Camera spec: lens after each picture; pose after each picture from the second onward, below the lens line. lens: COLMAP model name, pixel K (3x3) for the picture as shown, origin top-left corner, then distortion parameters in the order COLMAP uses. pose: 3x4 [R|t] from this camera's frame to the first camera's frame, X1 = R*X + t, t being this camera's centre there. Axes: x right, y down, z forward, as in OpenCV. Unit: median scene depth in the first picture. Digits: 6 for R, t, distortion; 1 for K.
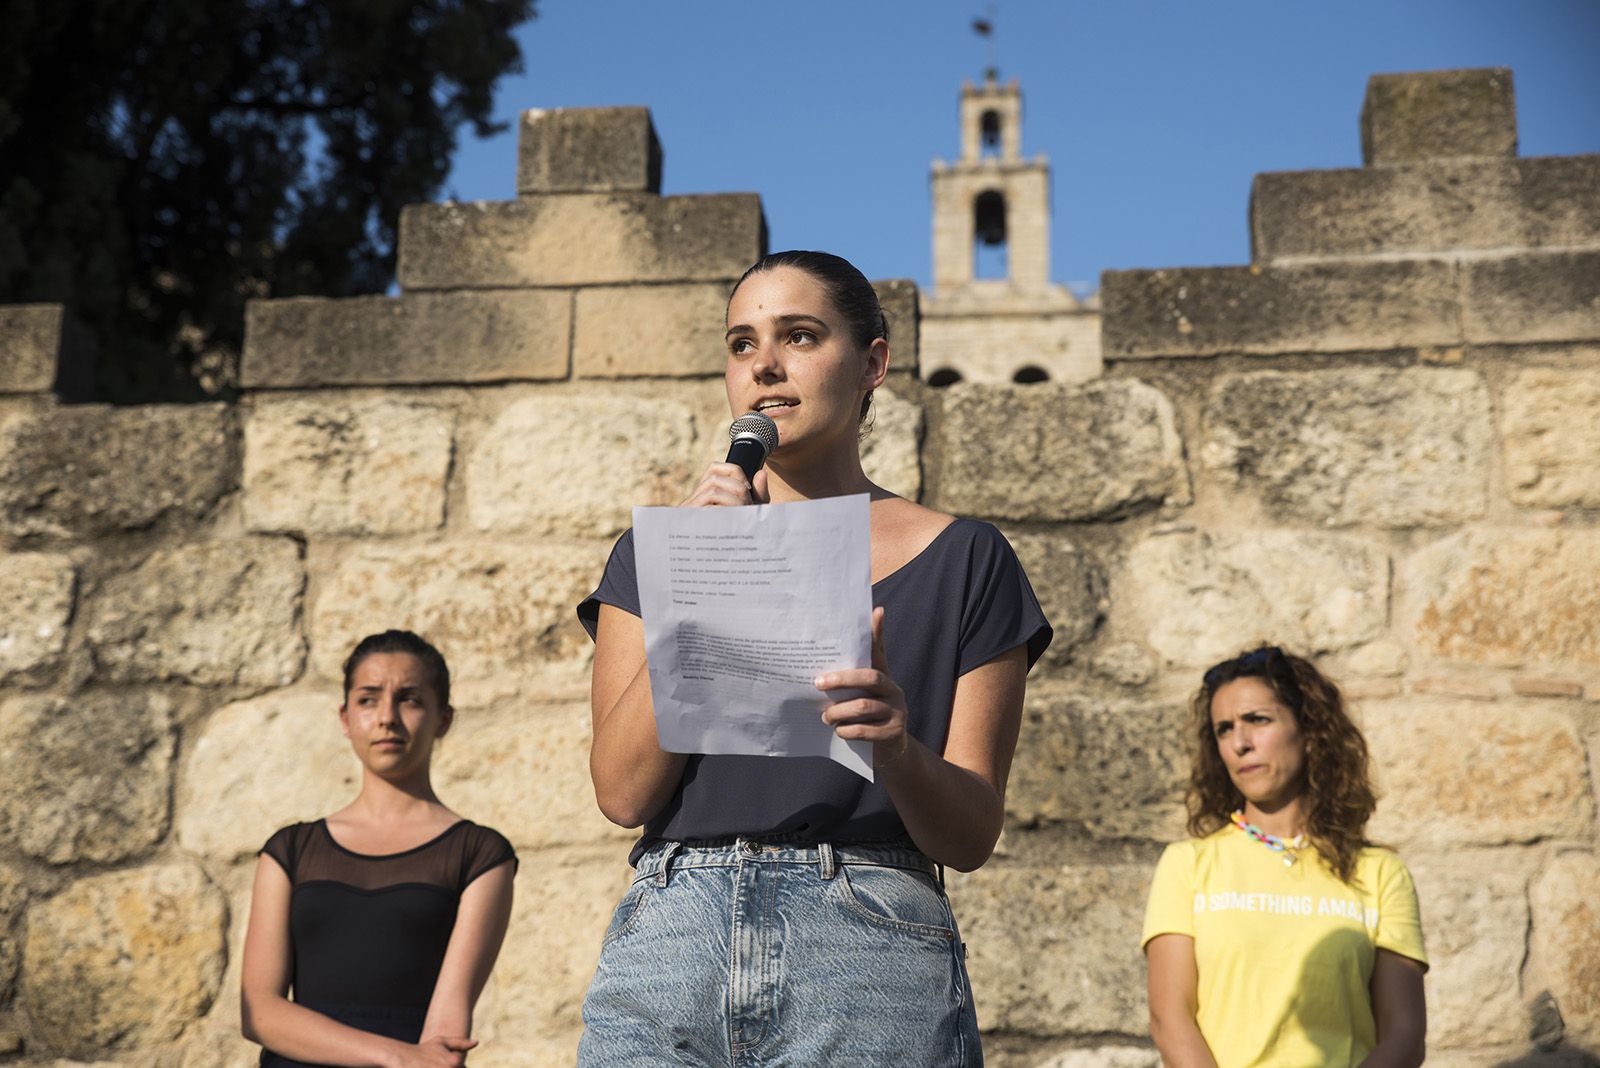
lens RADIAL K [[2508.8, 0, 800.0], [0, 2508.8, 534.0], [0, 0, 1]] dist [0.154442, 0.017600]
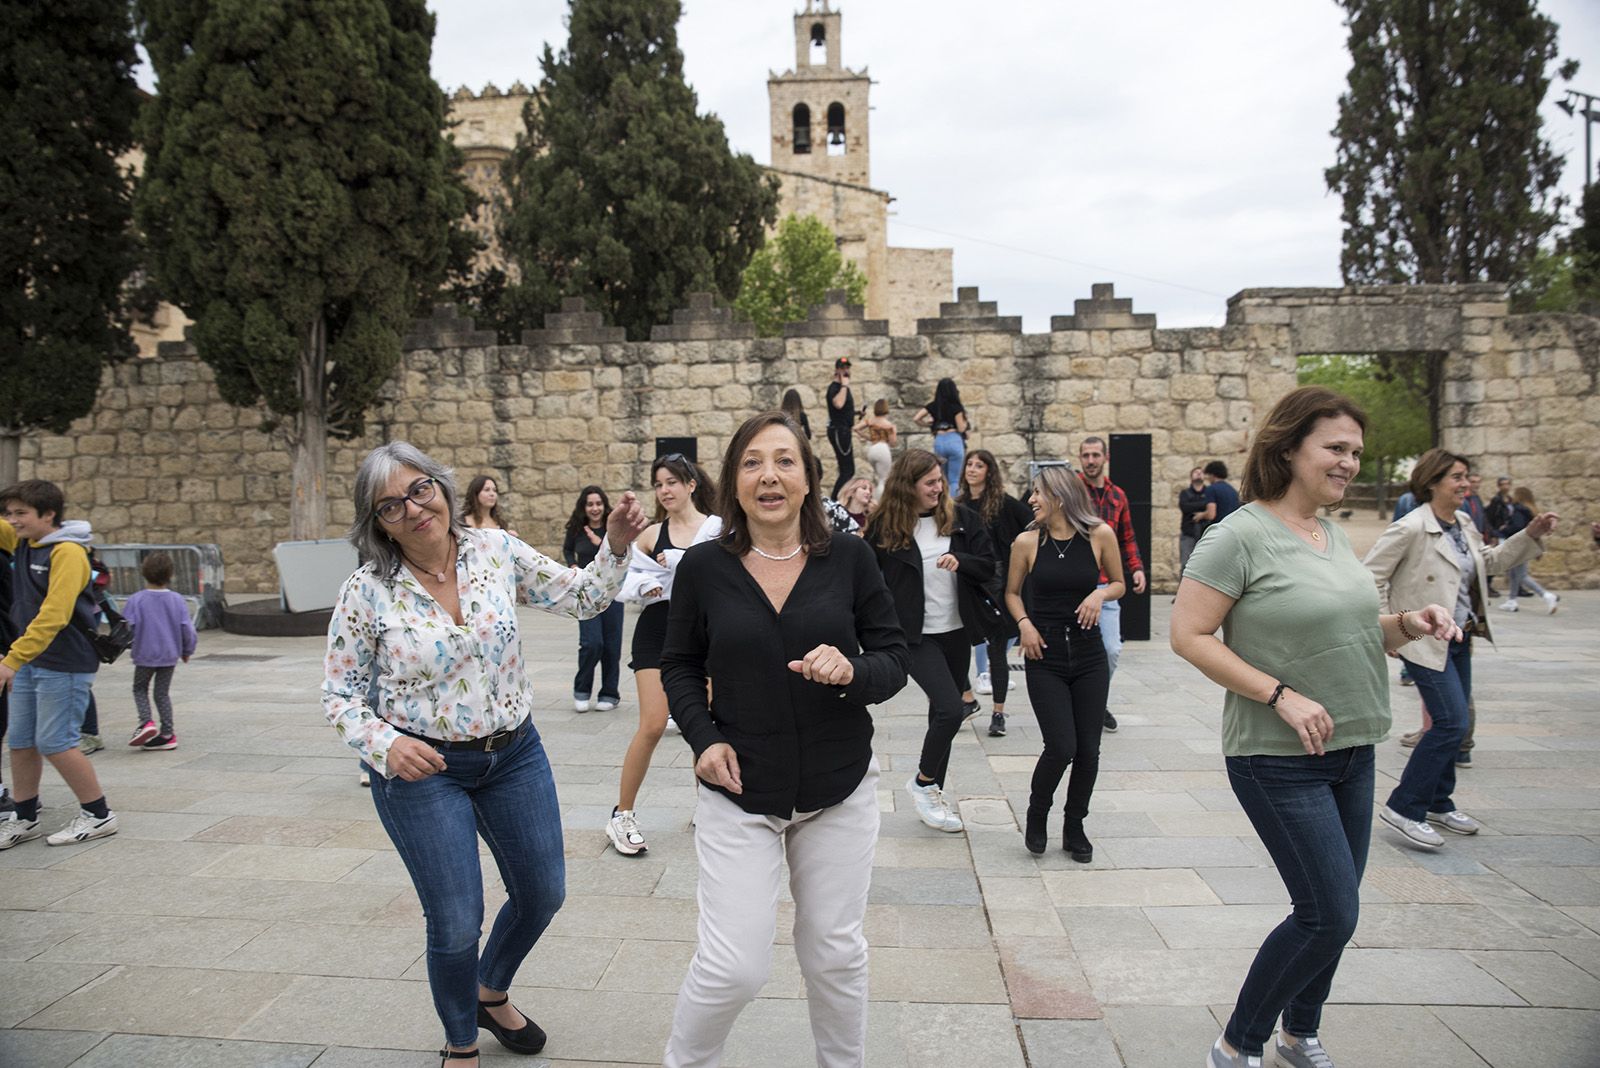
lens RADIAL K [[1110.6, 0, 801.9], [0, 1110.6, 502.3], [0, 0, 1]] dist [-0.148916, 0.122802]
pose [[0.996986, -0.035111, 0.069185, -0.397791], [0.010846, 0.946055, 0.323823, -0.586813], [-0.076823, -0.322097, 0.943585, -1.847953]]
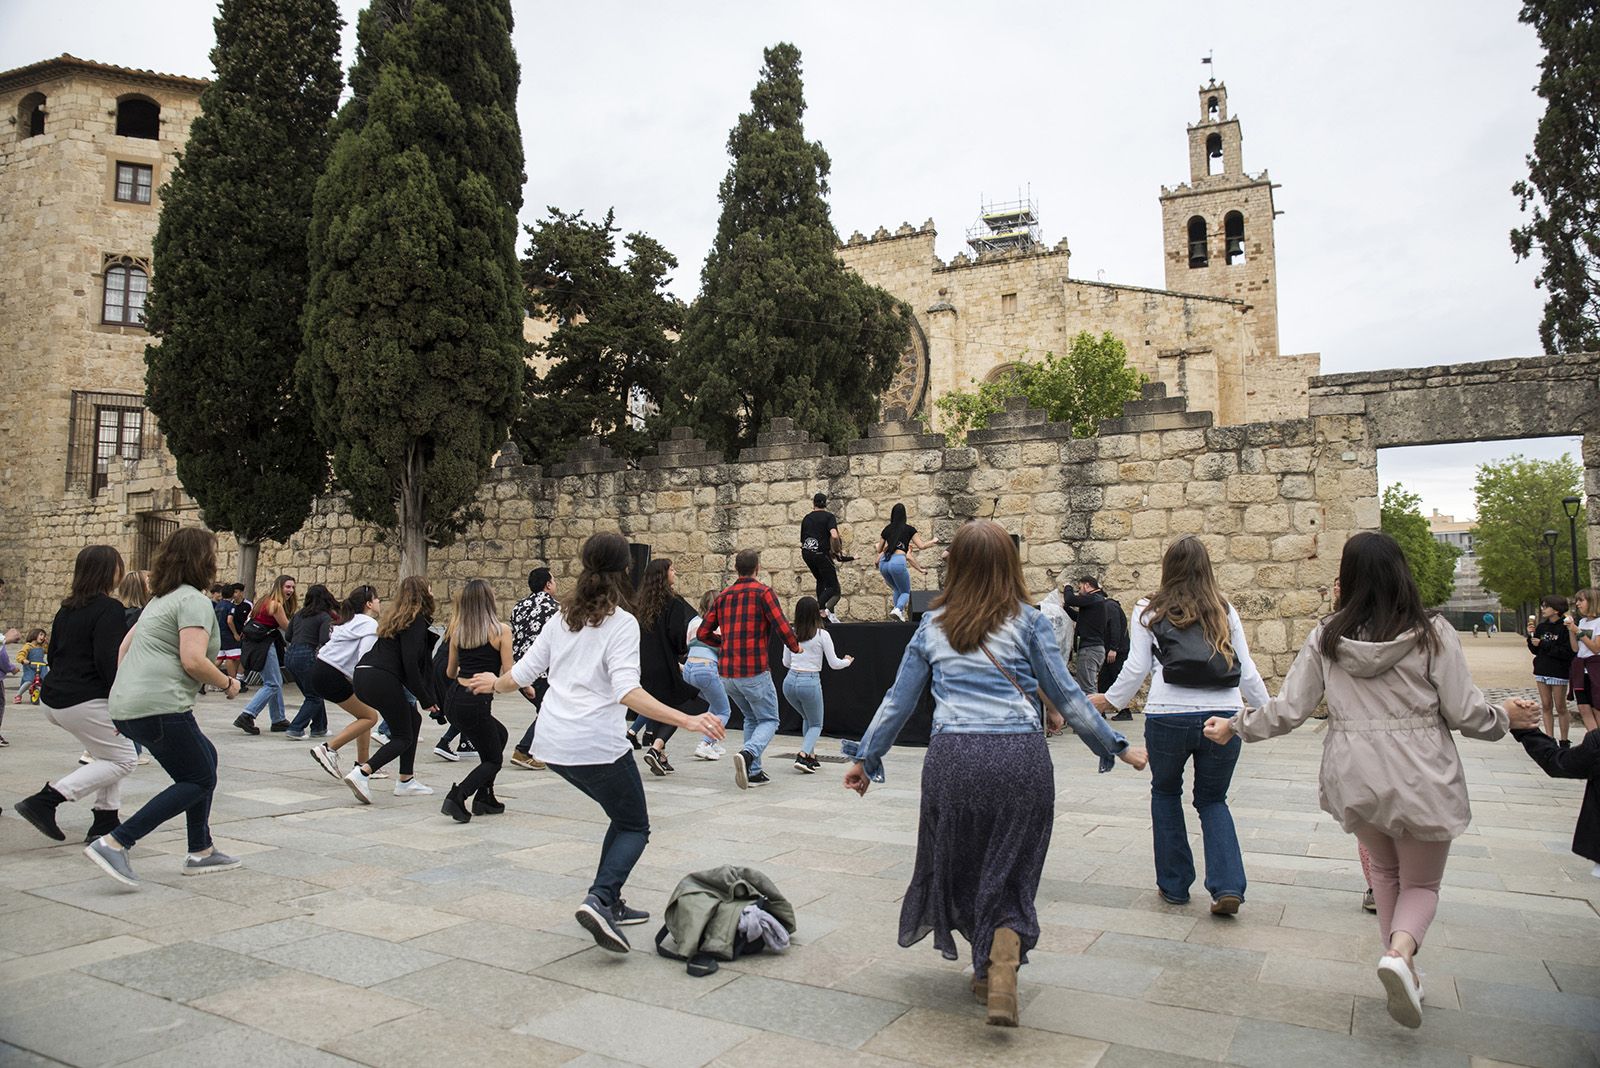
lens RADIAL K [[1110.6, 0, 801.9], [0, 1110.6, 502.3], [0, 0, 1]] dist [-0.148916, 0.122802]
pose [[0.935928, -0.051106, -0.348463, 0.726979], [0.122225, 0.975056, 0.185276, -0.519274], [0.330302, -0.215996, 0.918829, -1.897857]]
